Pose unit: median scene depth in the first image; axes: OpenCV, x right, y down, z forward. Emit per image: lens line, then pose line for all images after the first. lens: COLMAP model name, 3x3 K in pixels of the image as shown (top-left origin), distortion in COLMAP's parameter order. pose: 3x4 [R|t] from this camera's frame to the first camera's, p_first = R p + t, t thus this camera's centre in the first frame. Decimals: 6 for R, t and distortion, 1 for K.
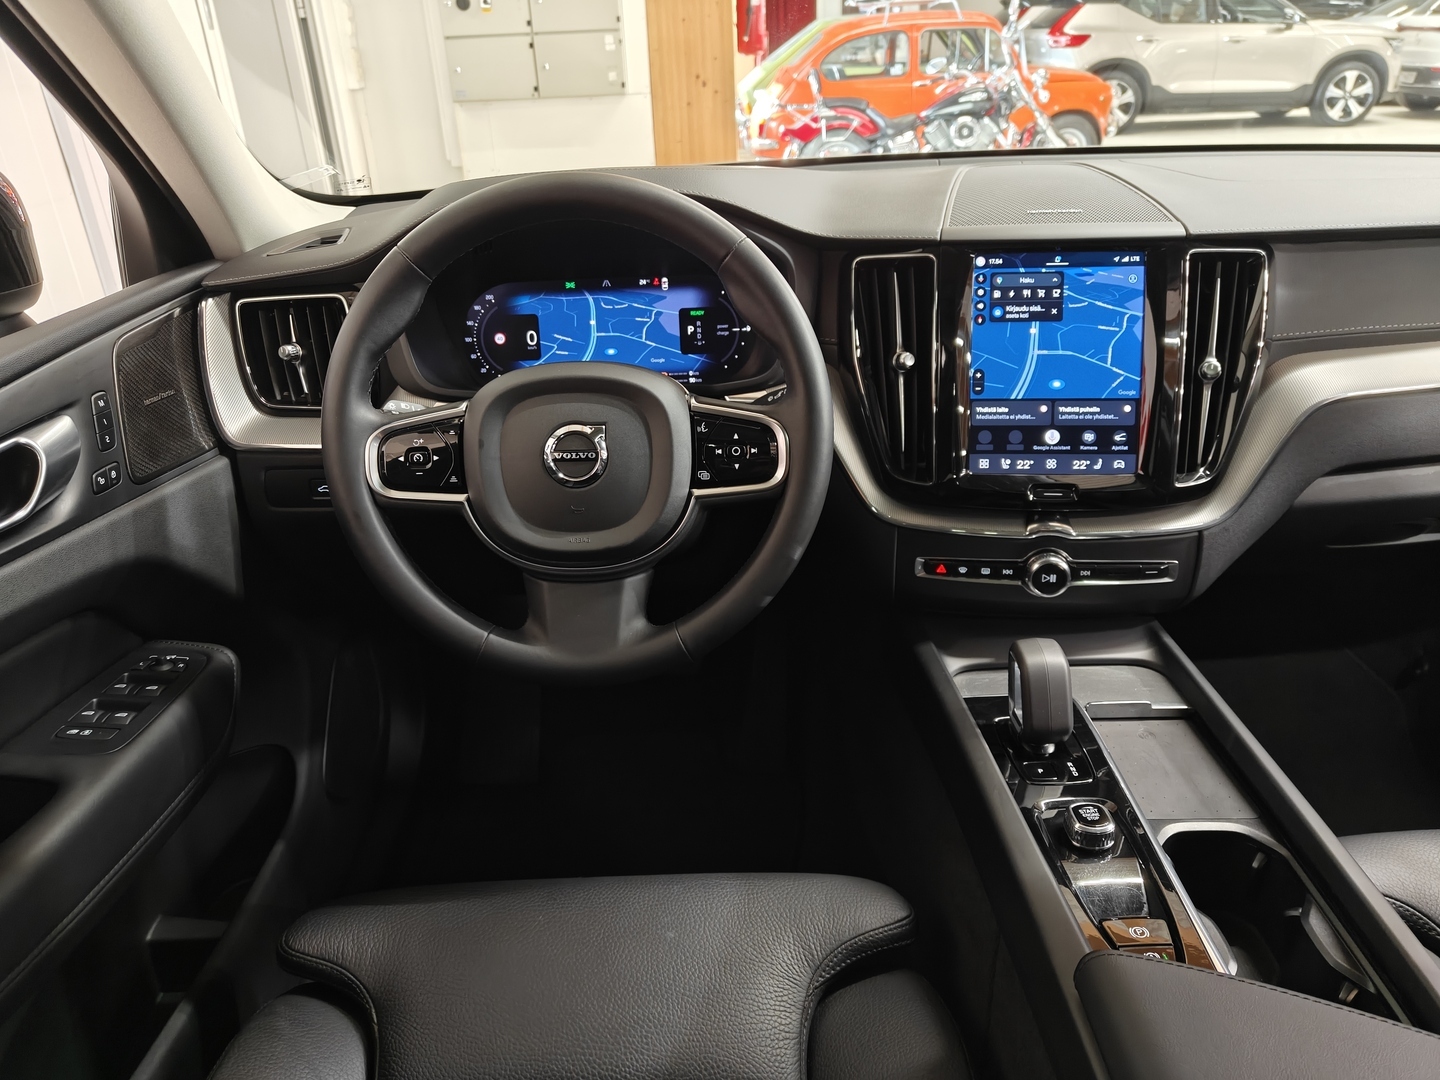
lens RADIAL K [[1014.3, 0, 747.7], [0, 1014.3, 507.7], [0, 0, 1]] dist [0.125377, -0.098847]
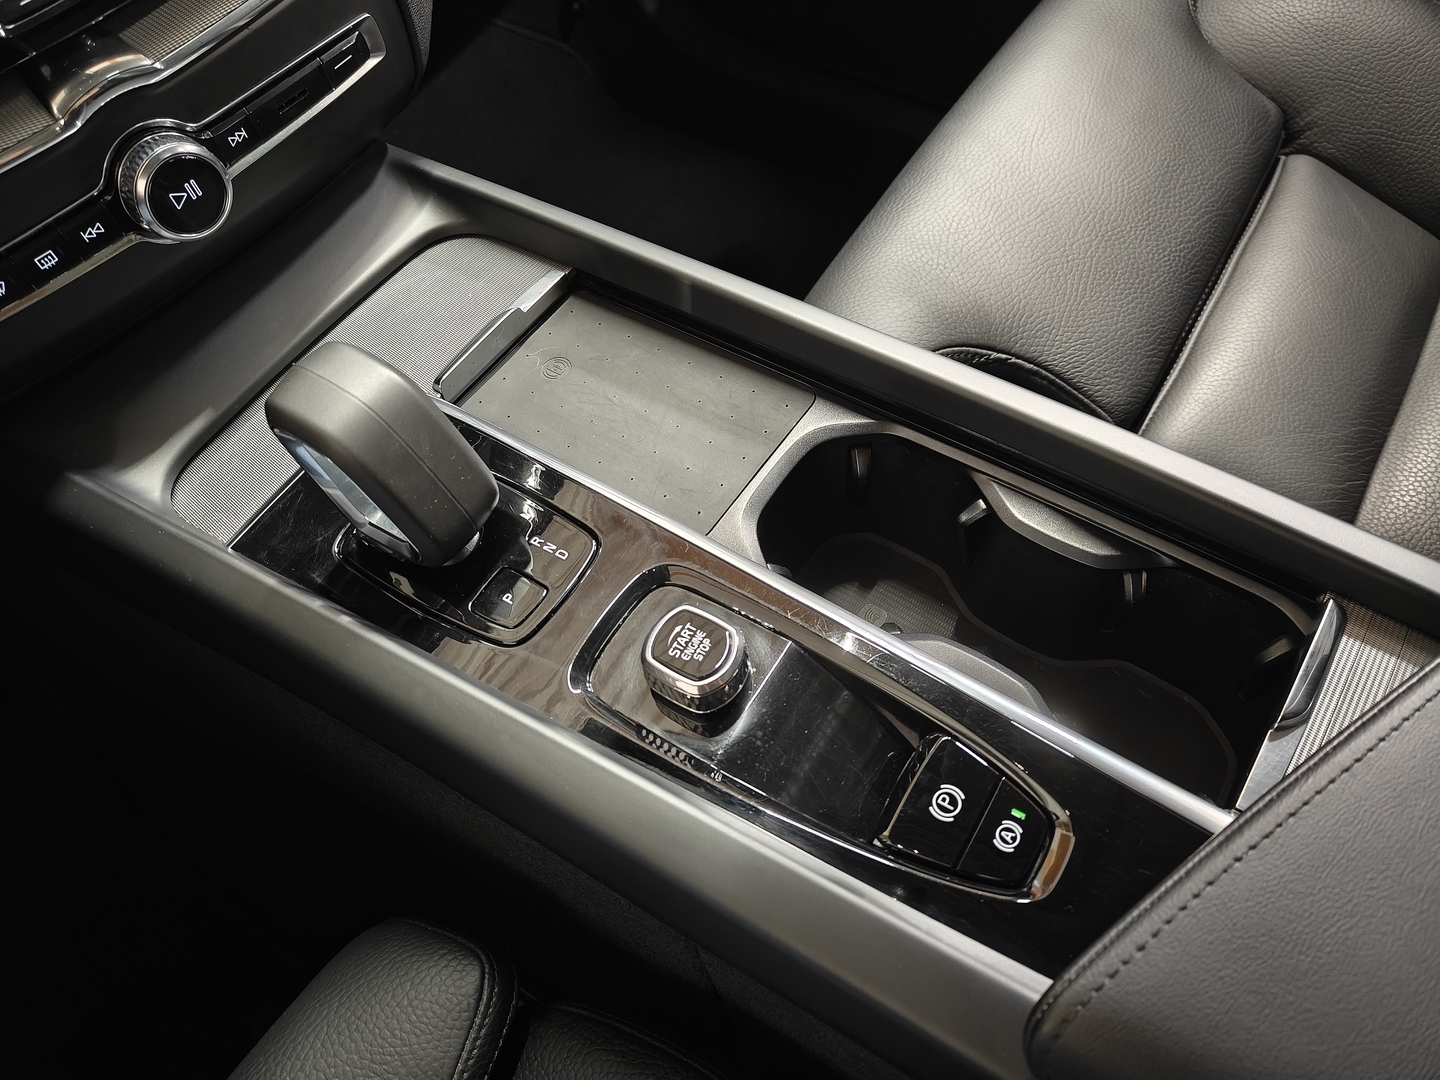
lens RADIAL K [[1112.2, 0, 796.7], [0, 1112.2, 538.7], [0, 0, 1]] dist [0.003629, 0.002391]
pose [[0.552972, -0.698072, 0.454883, 0.121247], [0.373319, 0.695659, 0.613752, -0.022079], [-0.744886, -0.169571, 0.645283, 0.479742]]
